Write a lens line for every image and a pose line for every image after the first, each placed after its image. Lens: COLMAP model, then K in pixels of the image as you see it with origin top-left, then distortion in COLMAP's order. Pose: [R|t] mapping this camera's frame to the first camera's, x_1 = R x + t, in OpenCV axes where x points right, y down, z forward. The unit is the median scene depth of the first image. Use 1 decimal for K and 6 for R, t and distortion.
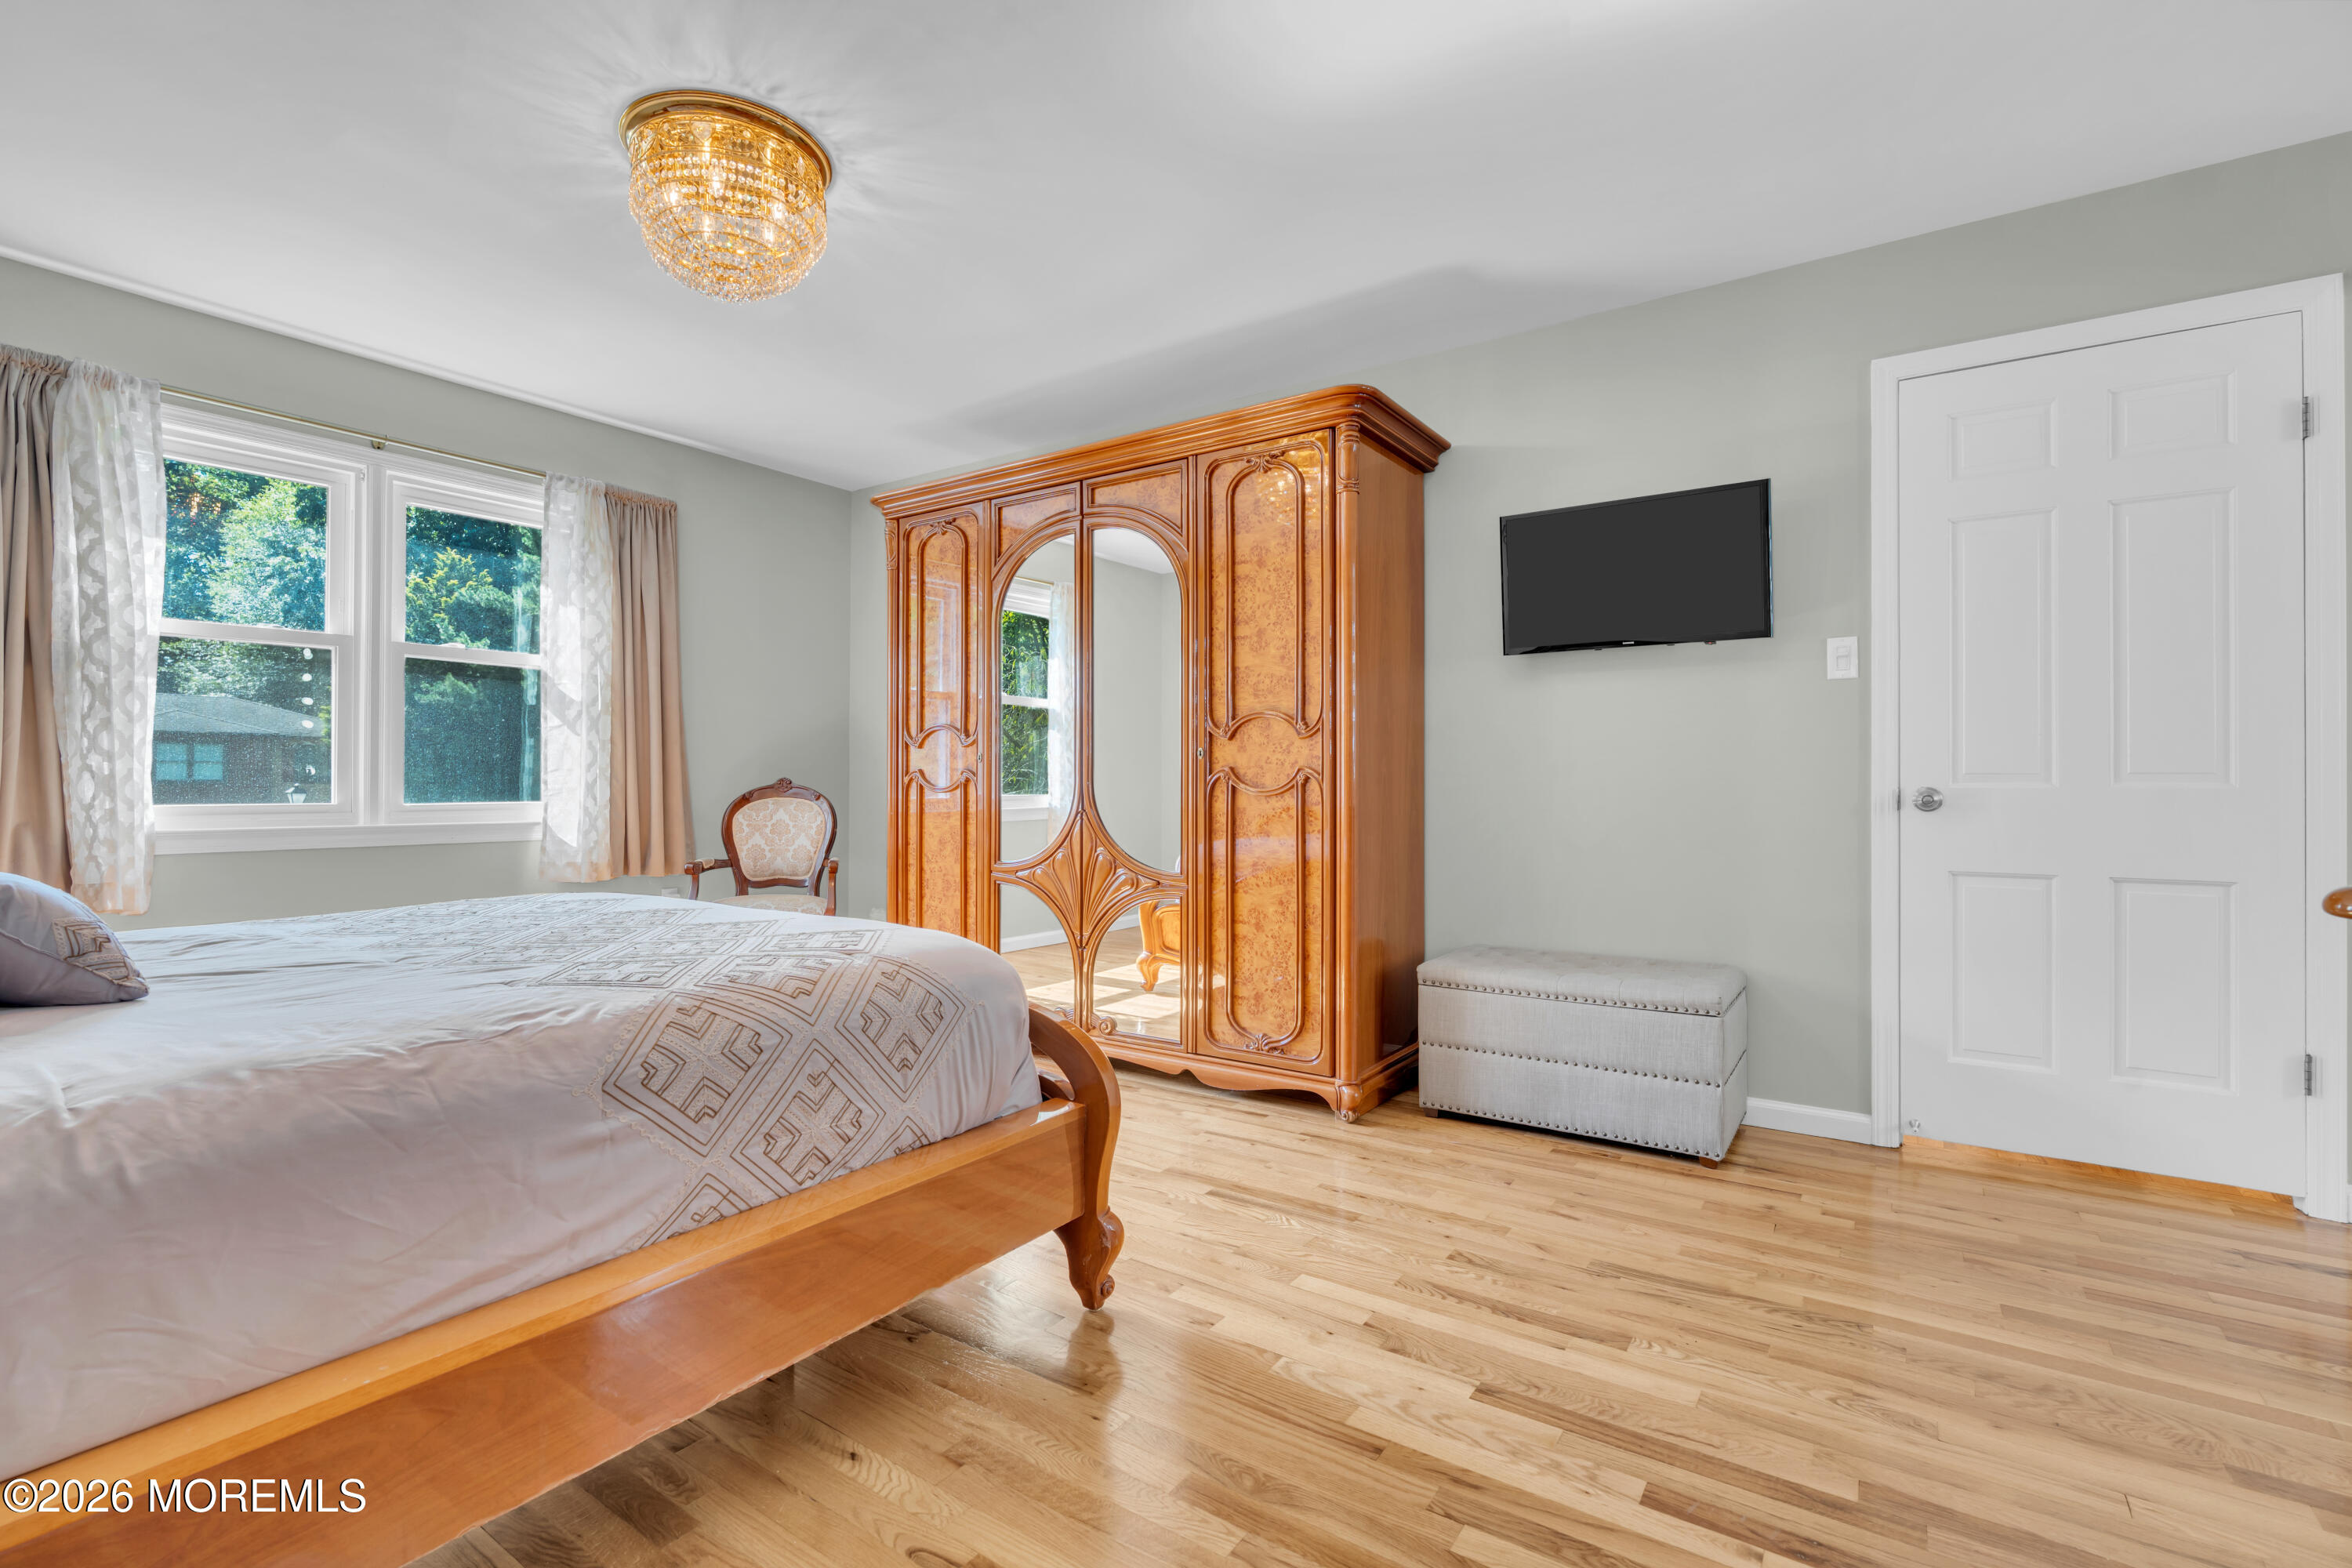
lens RADIAL K [[1057.9, 0, 1181.8], [0, 1057.9, 780.1], [0, 0, 1]] dist [-0.012848, 0.000953]
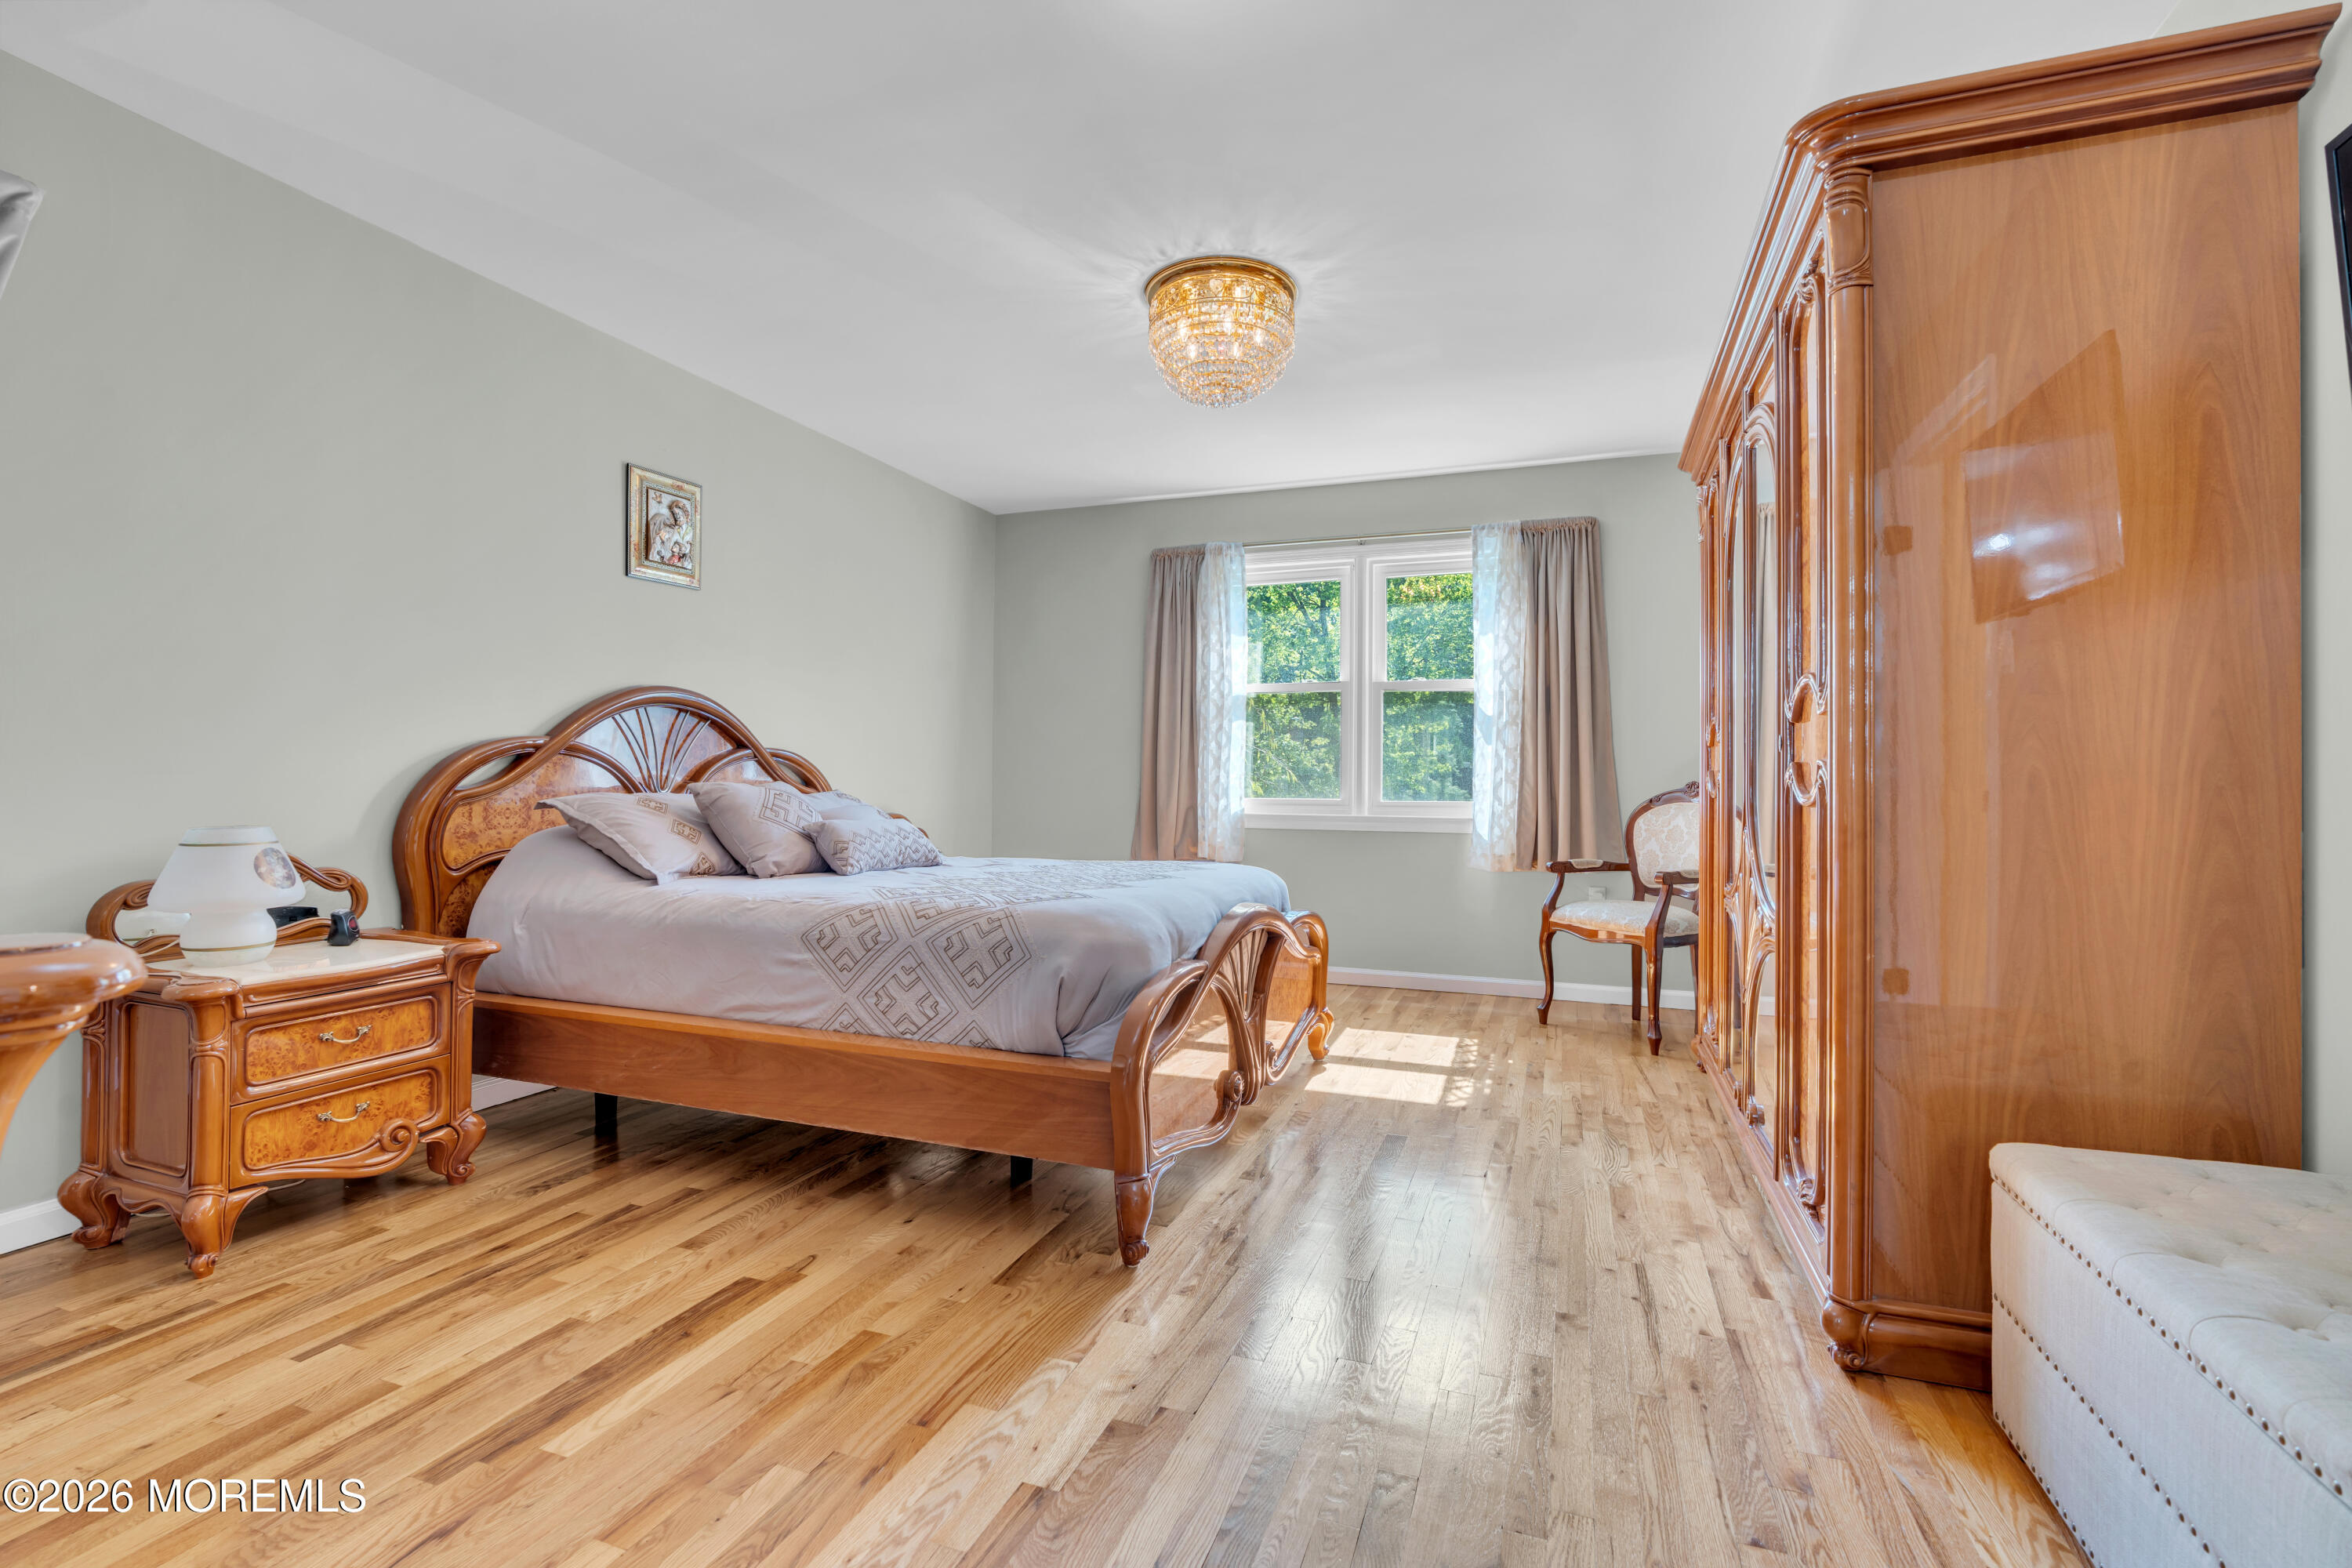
lens RADIAL K [[1057.9, 0, 1169.0], [0, 1057.9, 787.6], [0, 0, 1]] dist [-0.012848, 0.000953]
pose [[0.239500, 0.004501, -0.970886, 0.683417], [-0.003124, 0.999988, 0.003866, 0.001934], [0.970891, 0.002107, 0.239511, 0.537690]]
